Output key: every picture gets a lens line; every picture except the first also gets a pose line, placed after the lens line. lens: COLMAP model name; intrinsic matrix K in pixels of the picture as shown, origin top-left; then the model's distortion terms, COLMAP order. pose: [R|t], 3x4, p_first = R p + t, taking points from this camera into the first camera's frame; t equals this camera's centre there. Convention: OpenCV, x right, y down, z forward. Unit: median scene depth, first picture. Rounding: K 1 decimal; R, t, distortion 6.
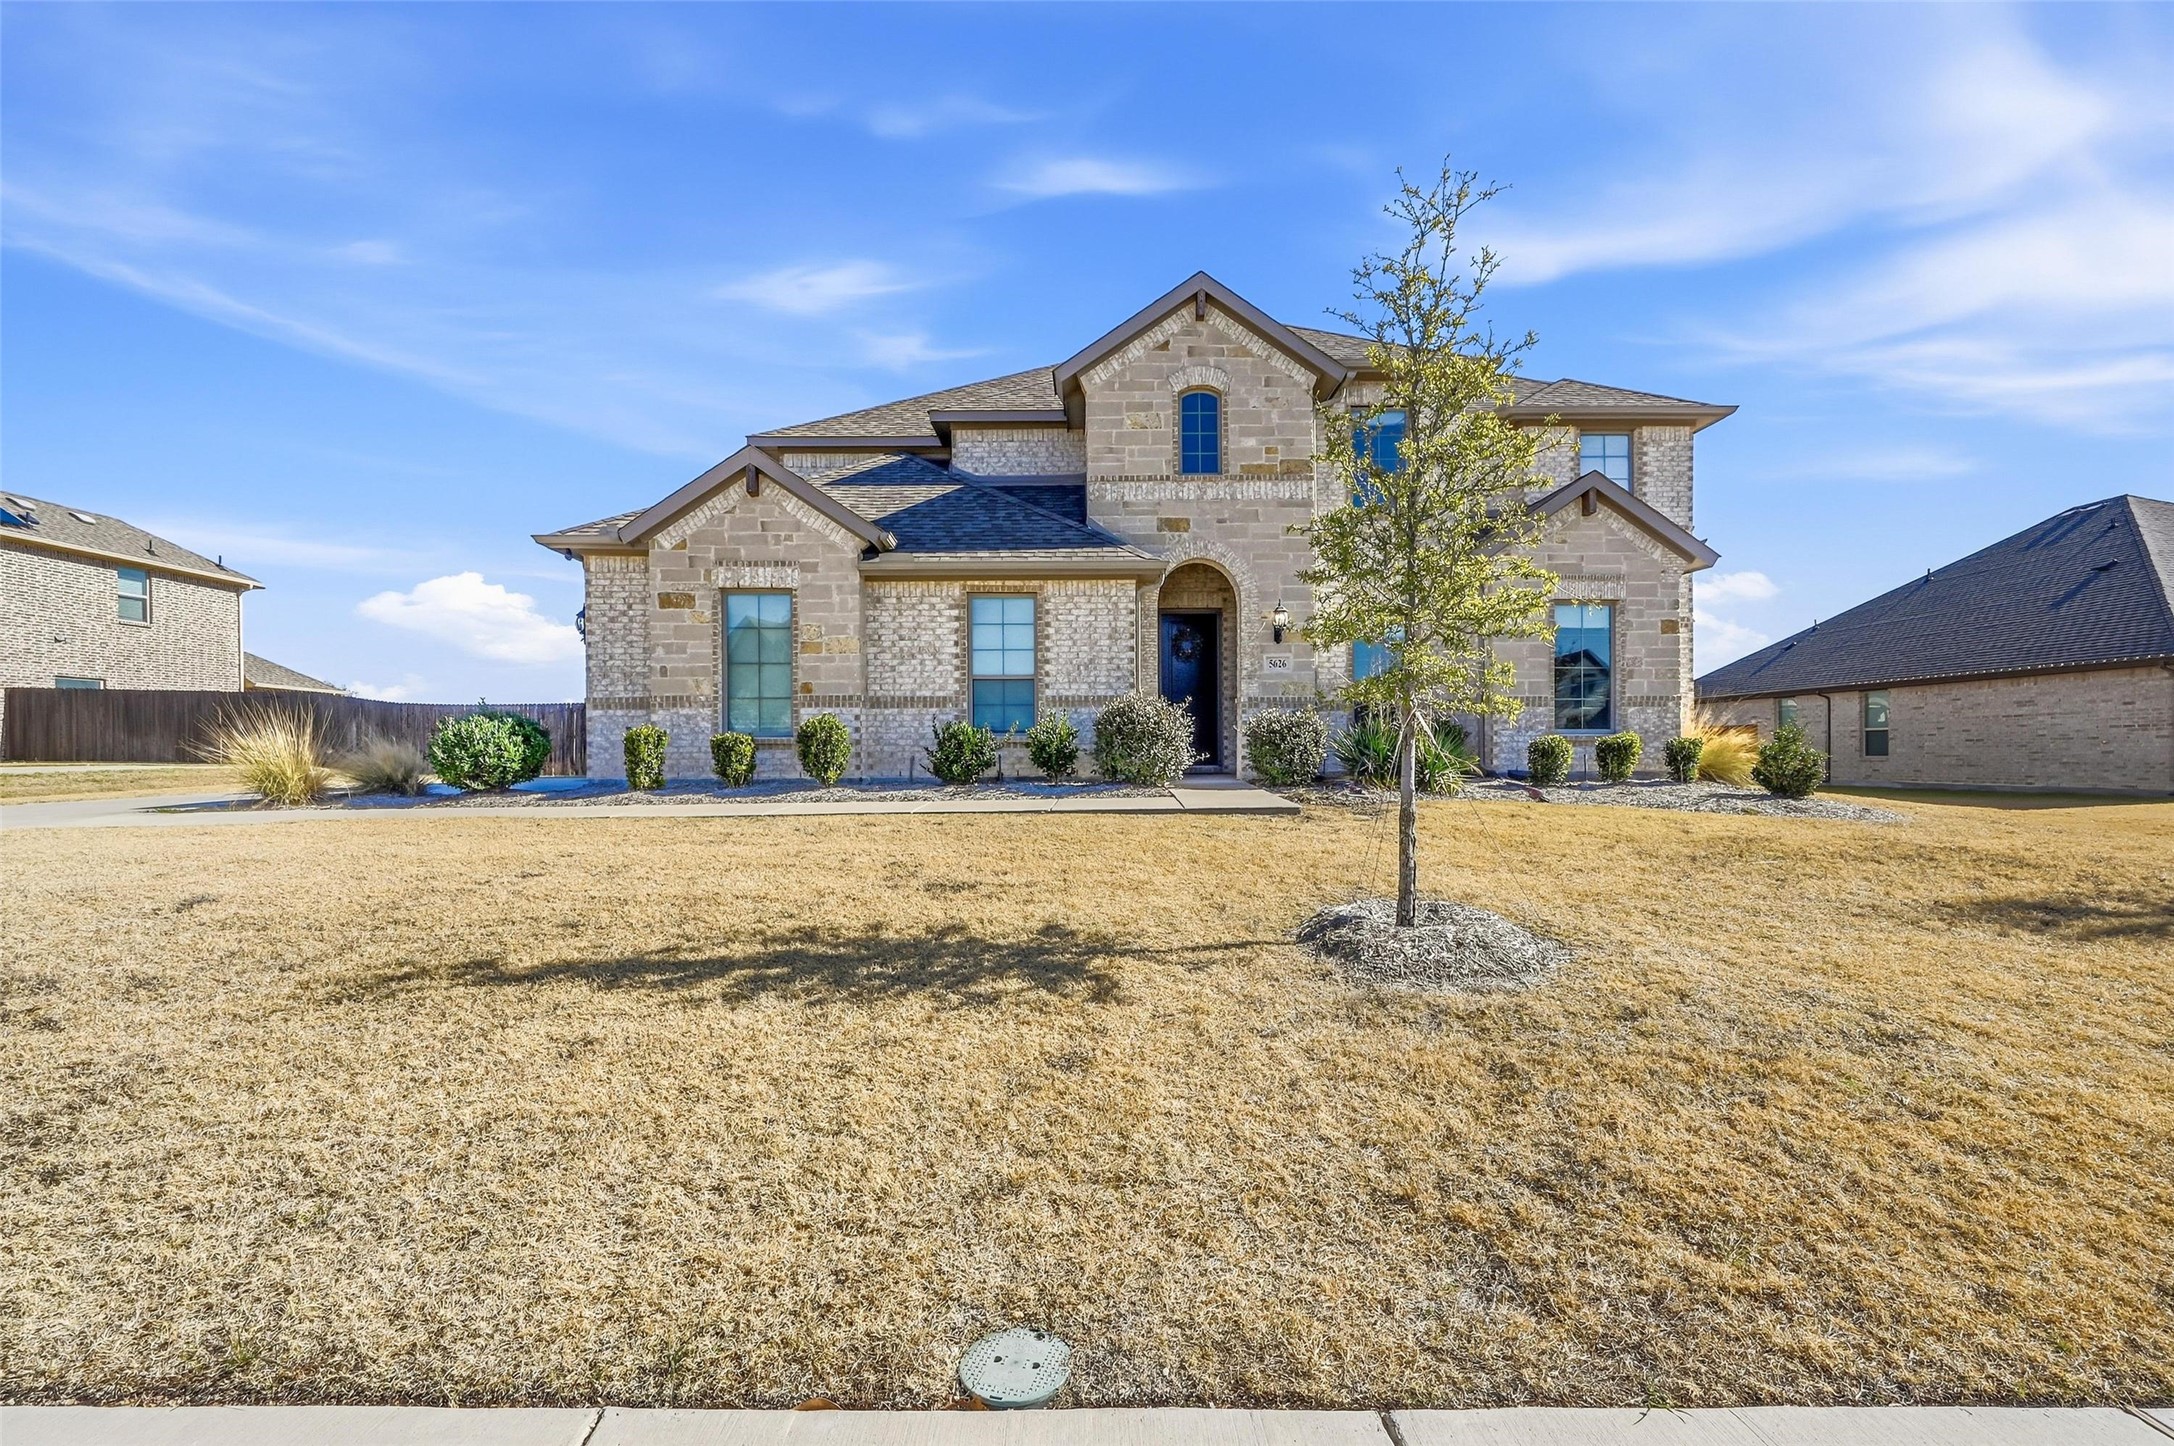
lens RADIAL K [[862.6, 0, 1155.3], [0, 862.6, 753.1], [0, 0, 1]] dist [0.000097, 0.000313]
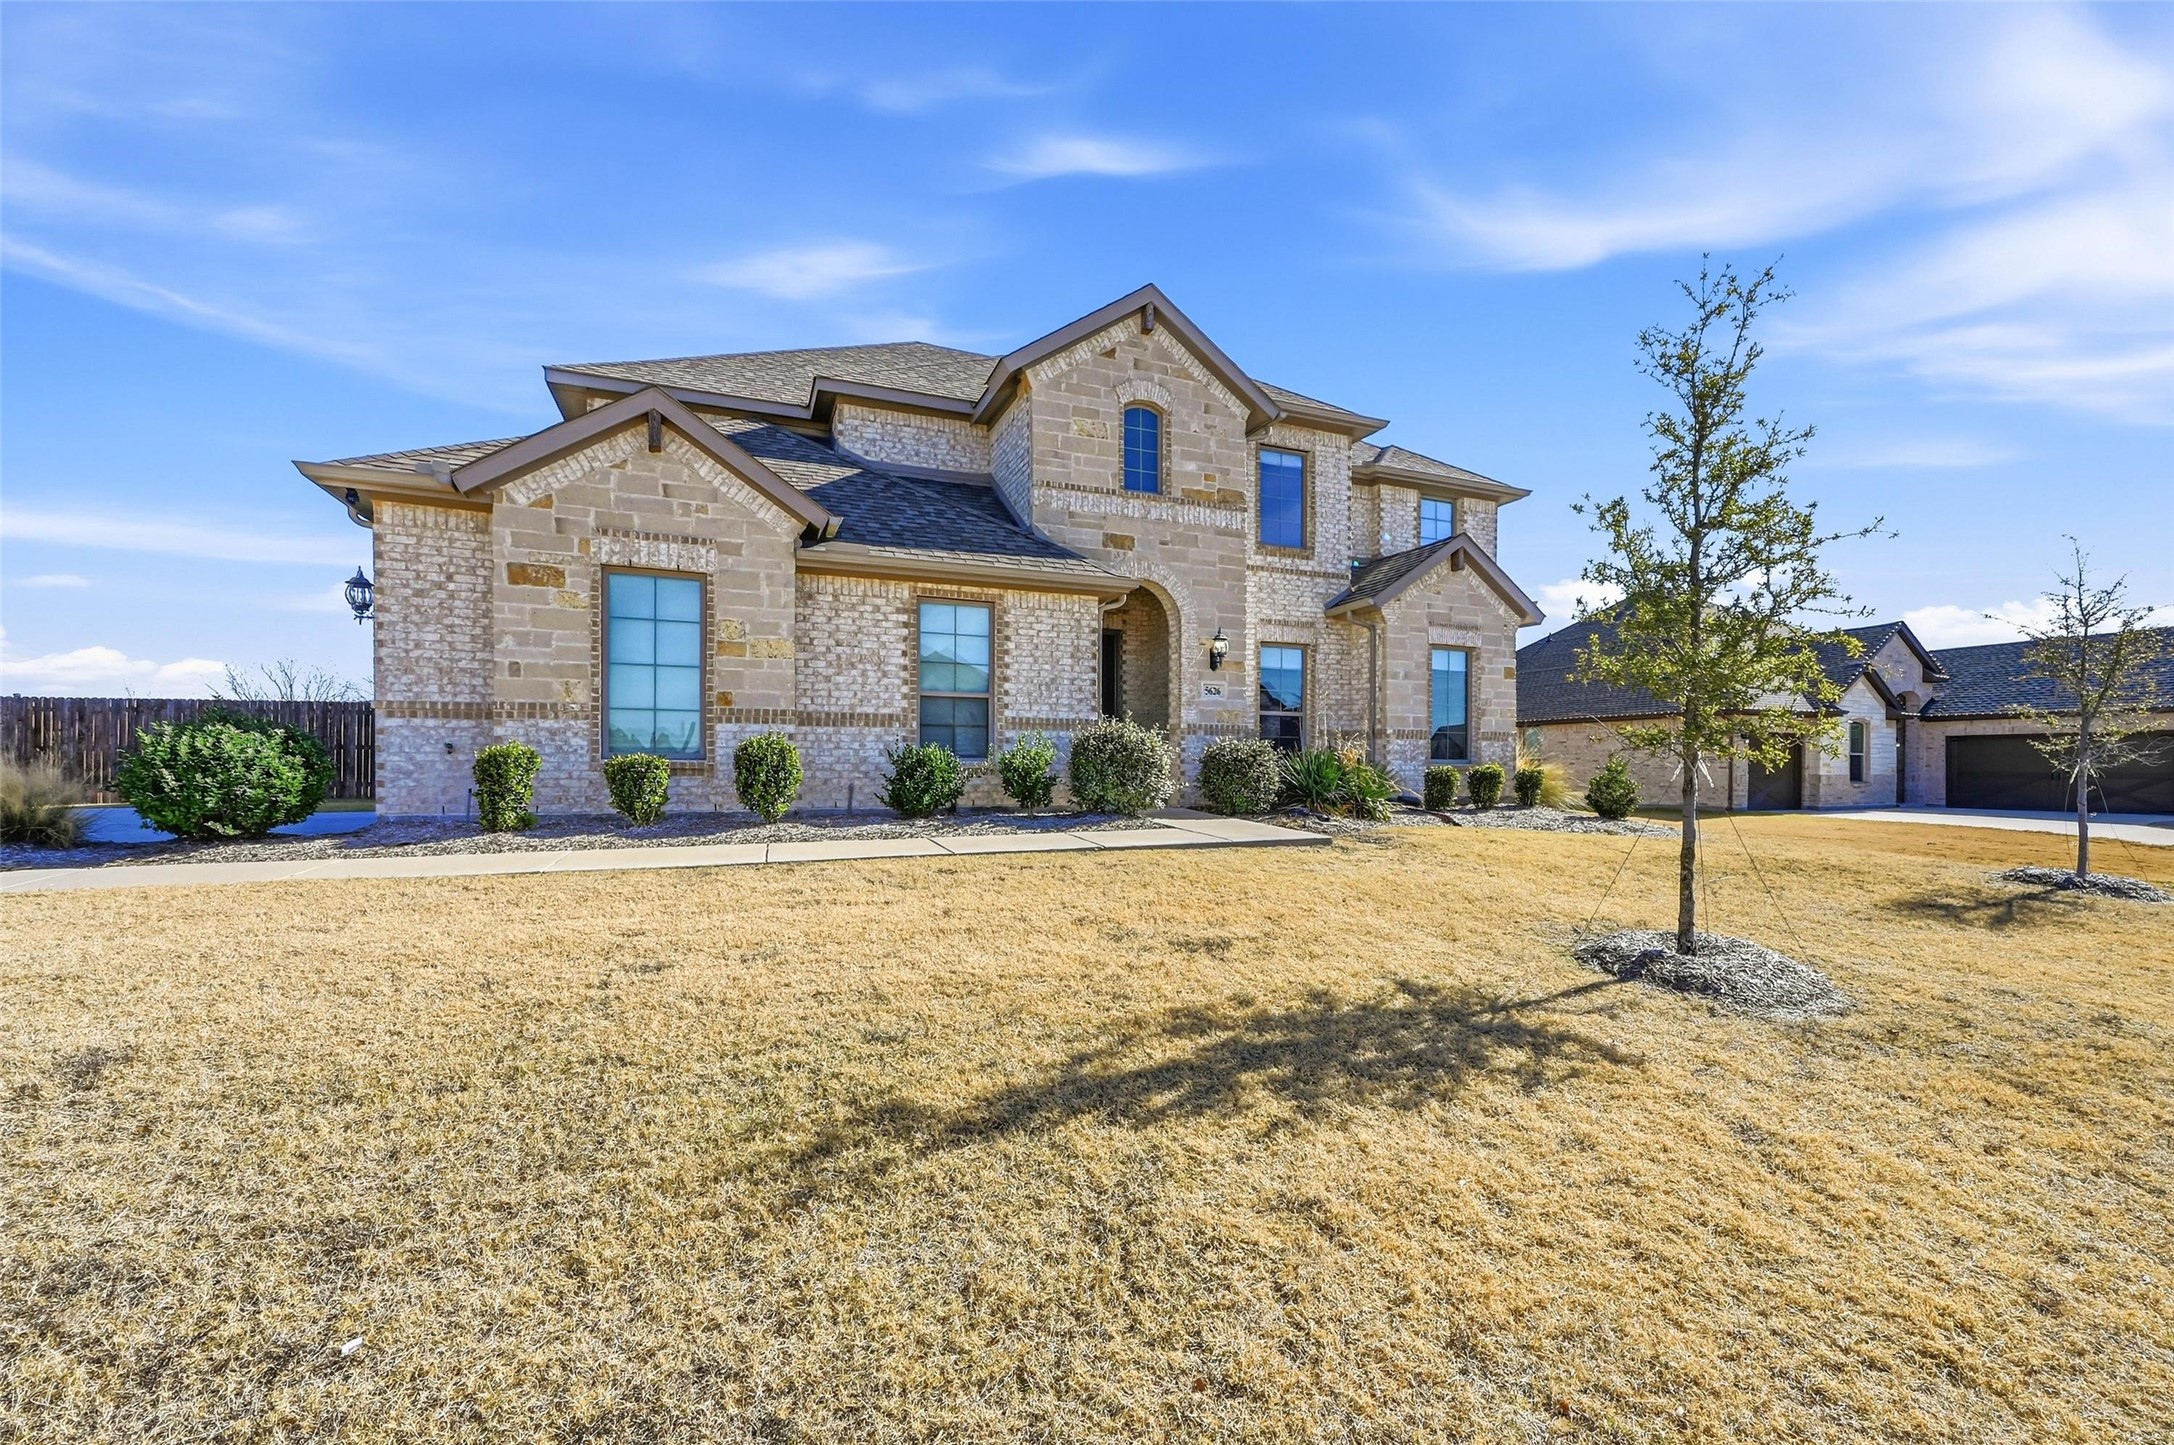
lens RADIAL K [[862.6, 0, 1095.6], [0, 862.6, 764.1], [0, 0, 1]] dist [0.000097, 0.000313]
pose [[0.930891, 0.009706, 0.365168, -0.367581], [-0.007627, 0.999945, -0.007136, -0.011538], [-0.365217, 0.003858, 0.930914, 0.125866]]
